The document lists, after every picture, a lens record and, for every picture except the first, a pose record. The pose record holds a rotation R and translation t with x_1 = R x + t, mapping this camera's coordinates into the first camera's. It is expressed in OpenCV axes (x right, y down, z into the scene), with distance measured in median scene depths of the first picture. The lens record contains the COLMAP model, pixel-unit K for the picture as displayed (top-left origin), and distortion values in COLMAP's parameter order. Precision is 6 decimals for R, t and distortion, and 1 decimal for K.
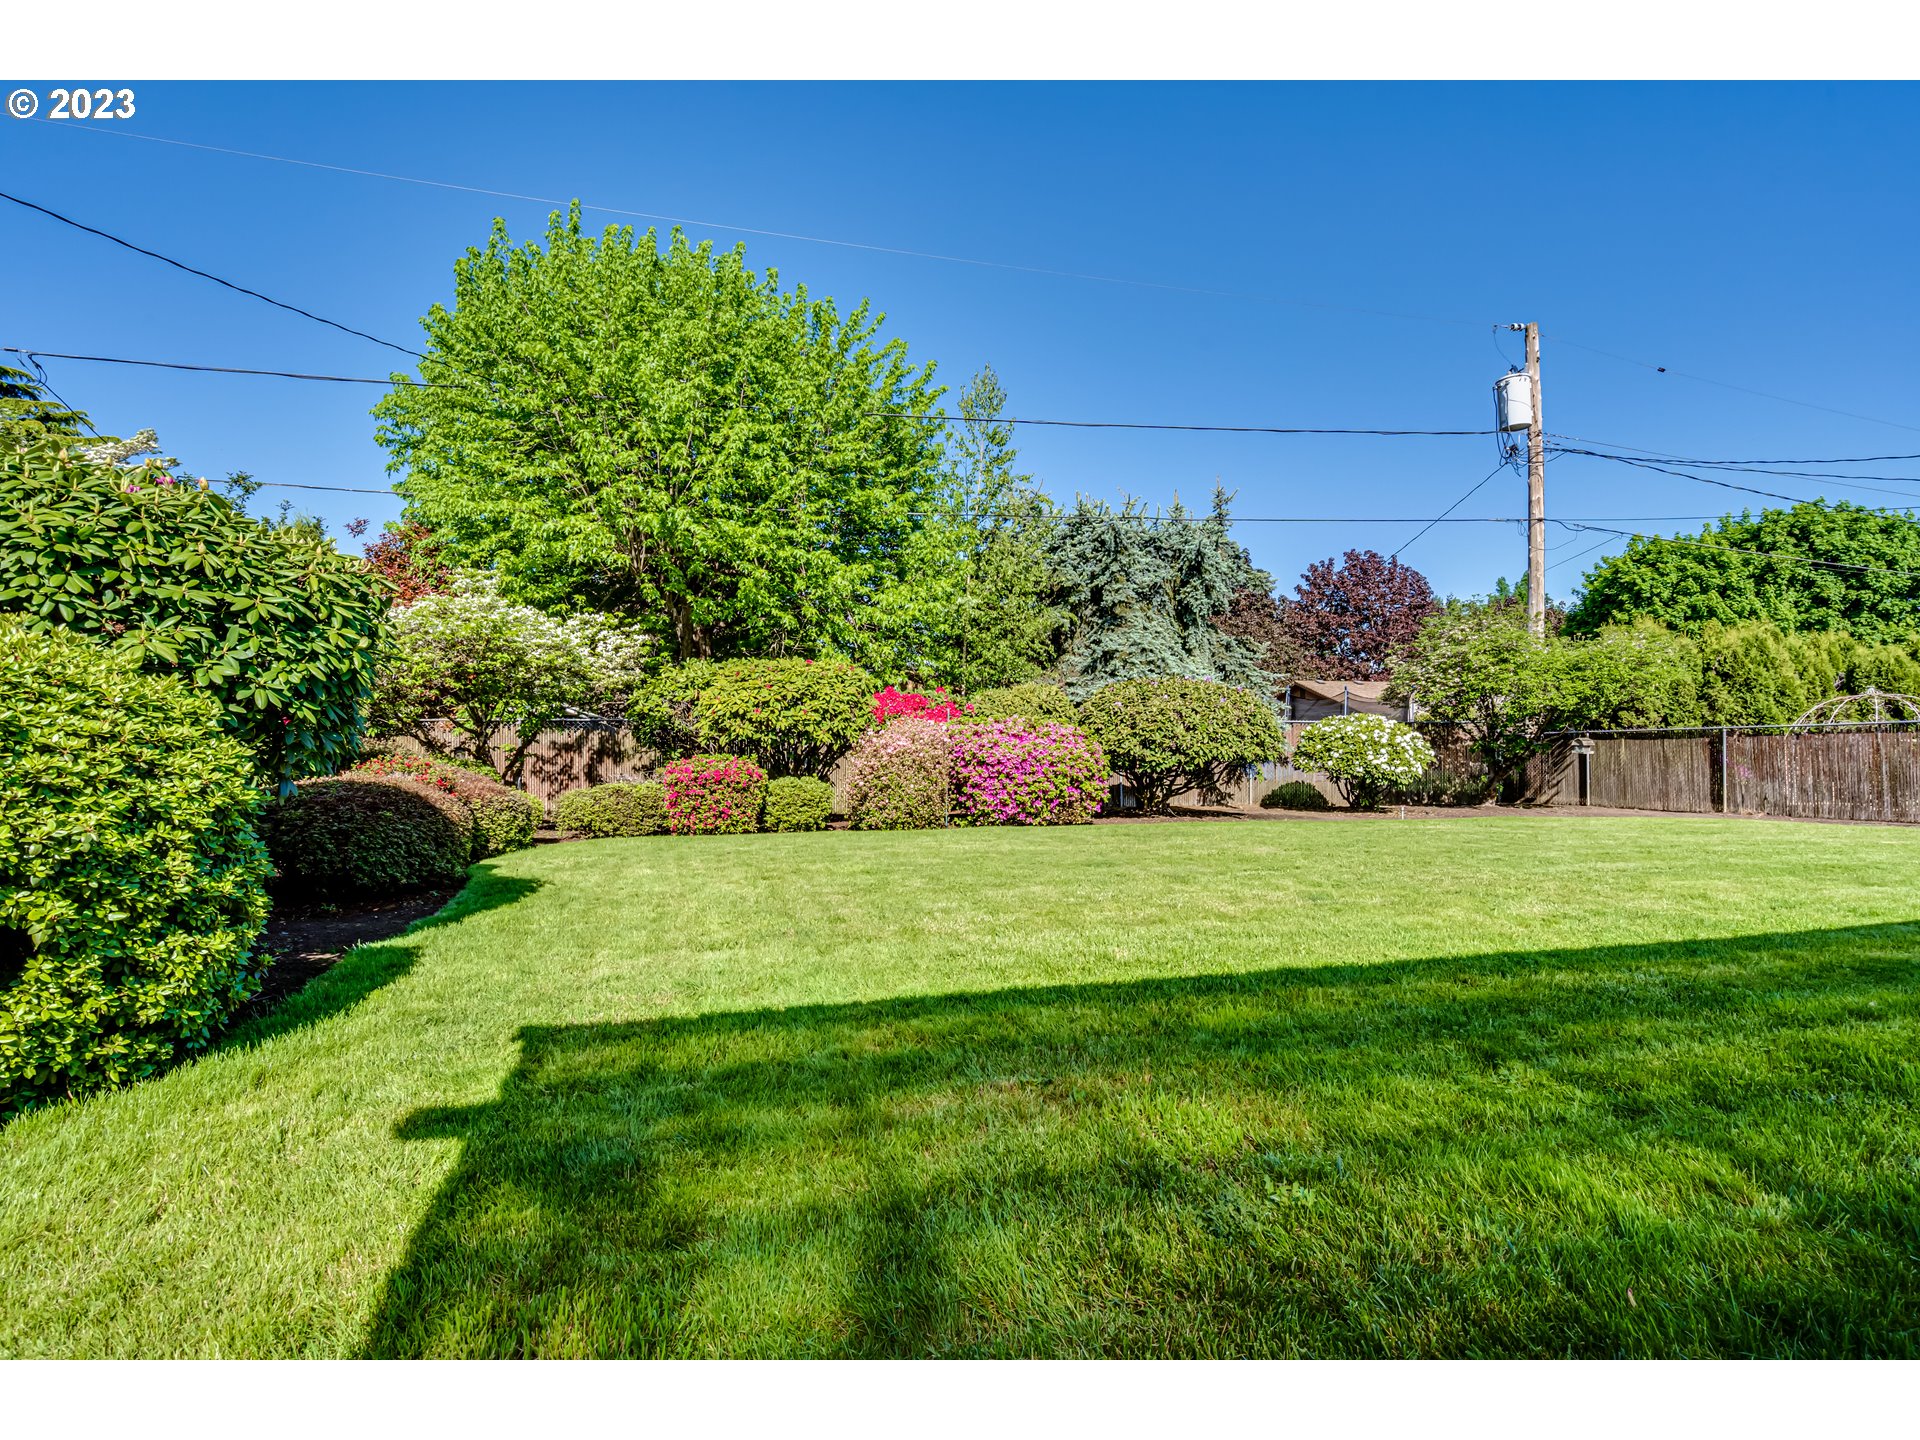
lens RADIAL K [[964.2, 0, 955.3], [0, 964.2, 723.3], [0, 0, 1]] dist [-0.006975, 0.004033]
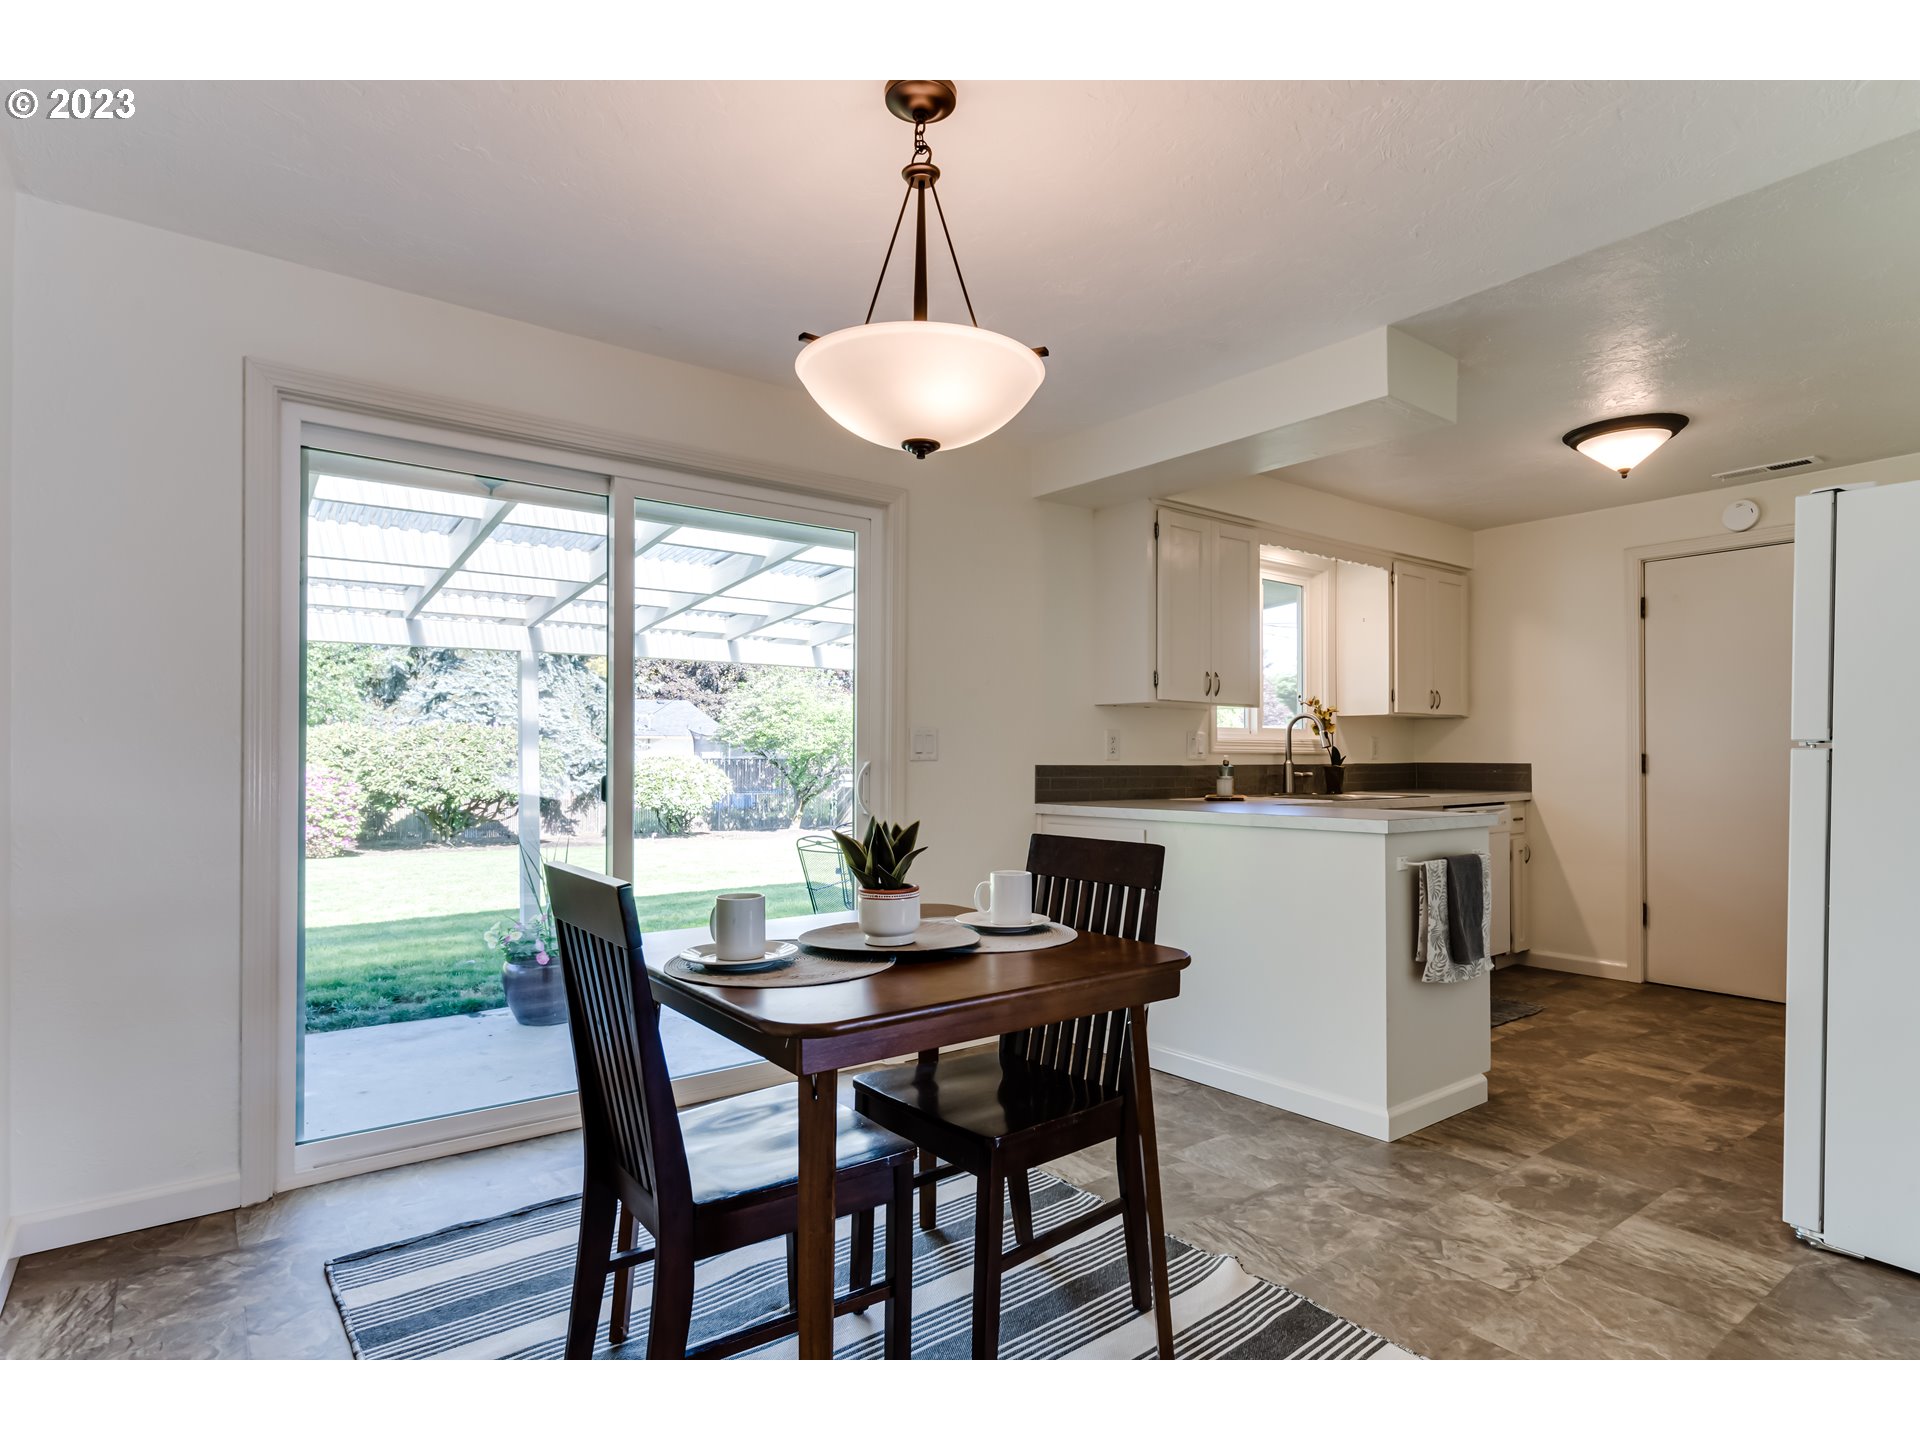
lens RADIAL K [[1016.1, 0, 978.2], [0, 1016.1, 754.4], [0, 0, 1]] dist [0.012193, -0.000104]
pose [[0.919426, 0.004935, 0.393232, 0.311367], [-0.011033, 0.999851, 0.013249, -0.033797], [-0.393108, -0.016520, 0.919344, -0.328847]]
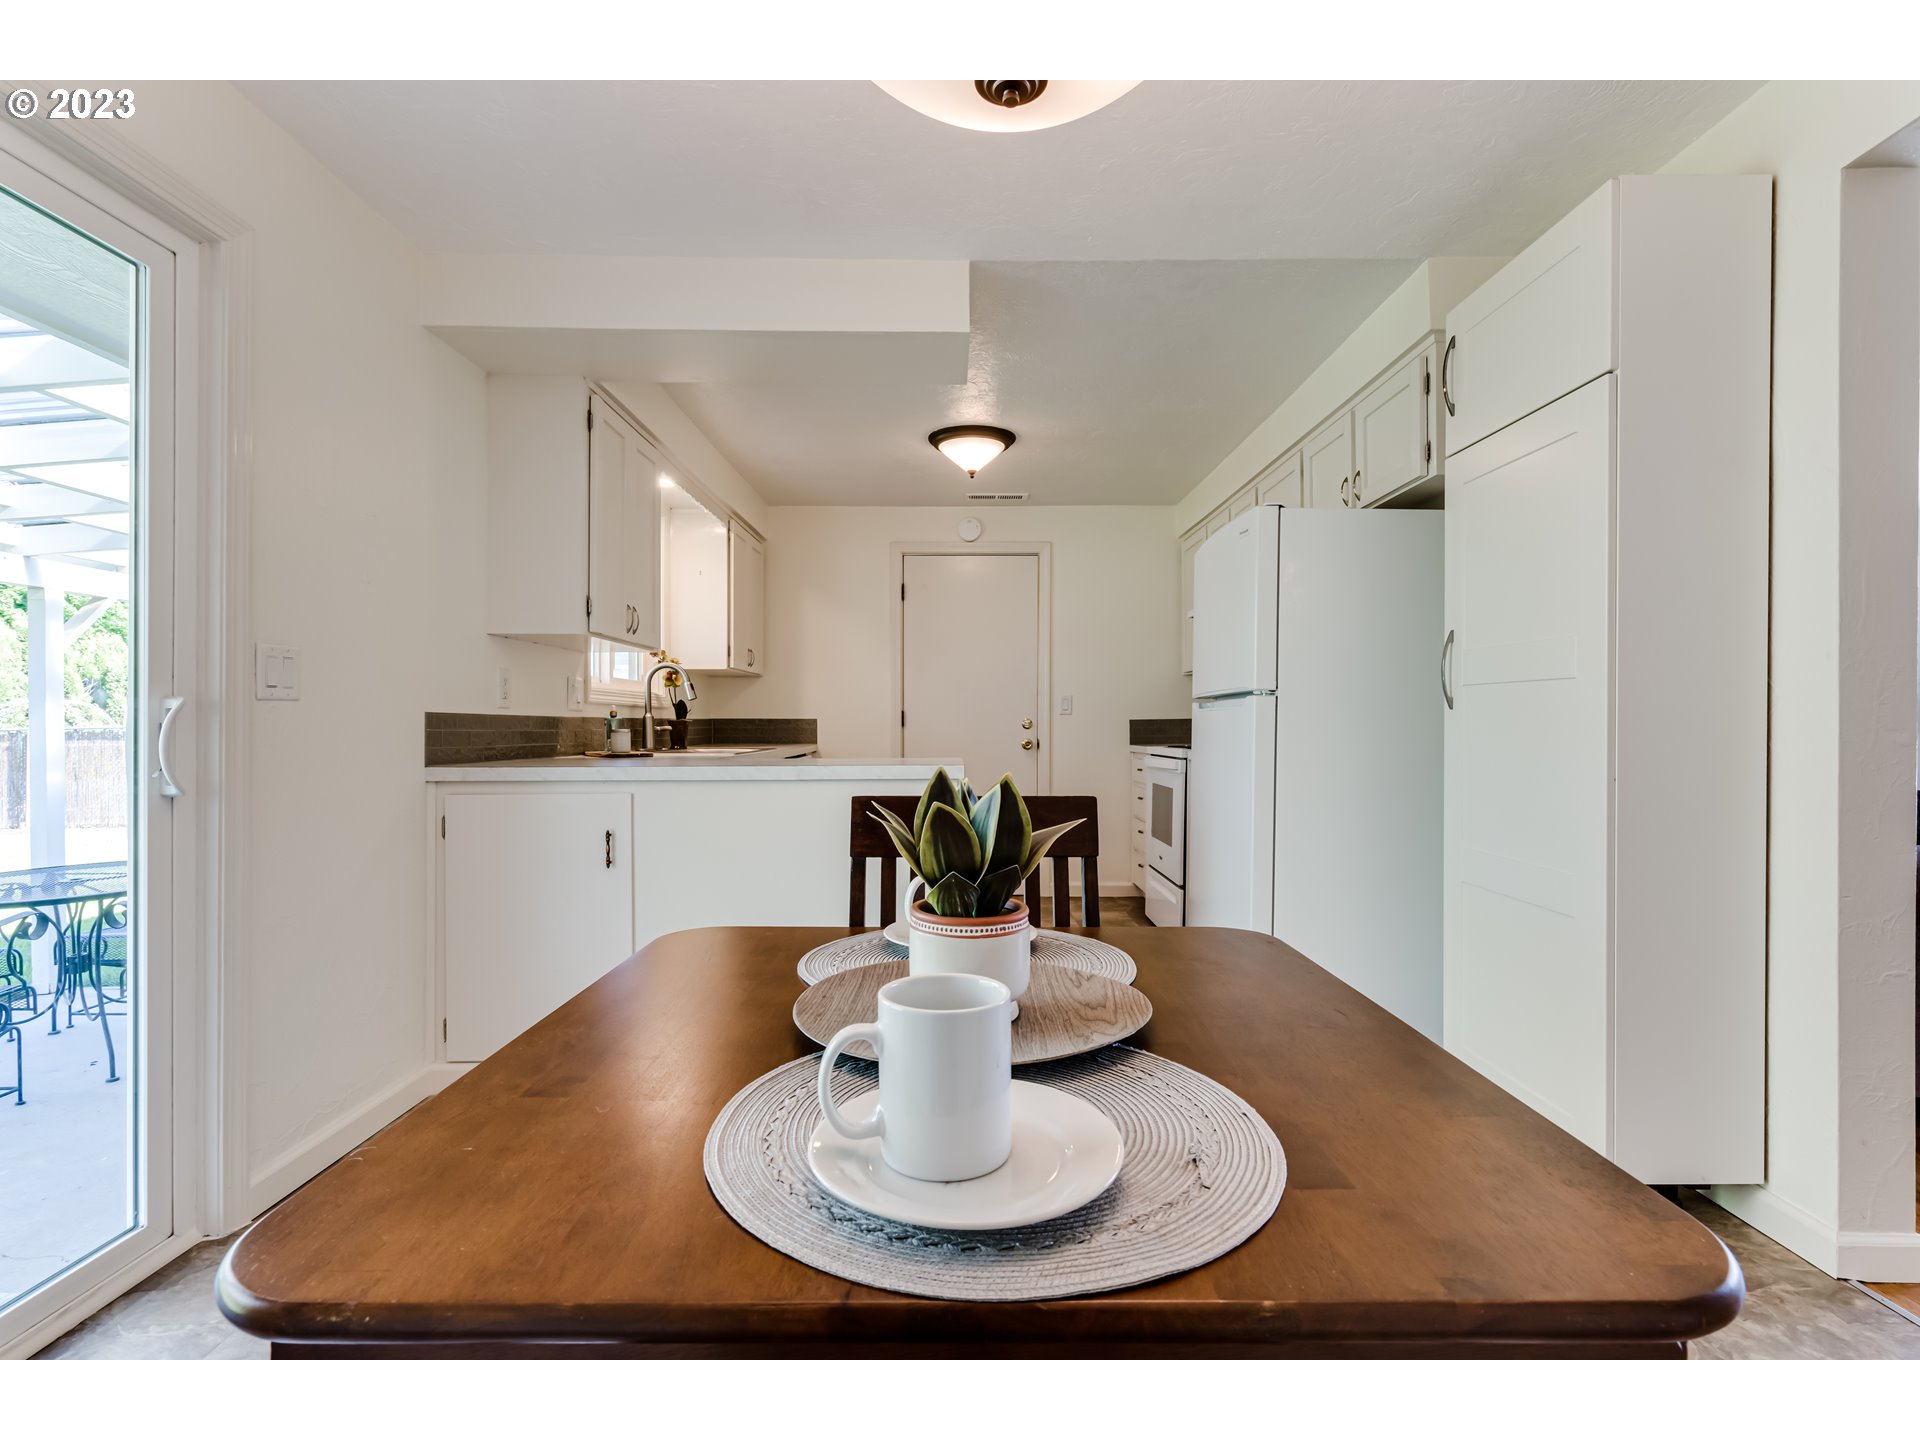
lens RADIAL K [[913.4, 0, 967.4], [0, 913.4, 725.9], [0, 0, 1]] dist [0.001067, 0.000988]
pose [[0.249155, 0.002648, 0.968460, 0.292494], [-0.019111, 0.999815, 0.002183, -0.026932], [-0.968275, -0.019052, 0.249159, -0.219777]]
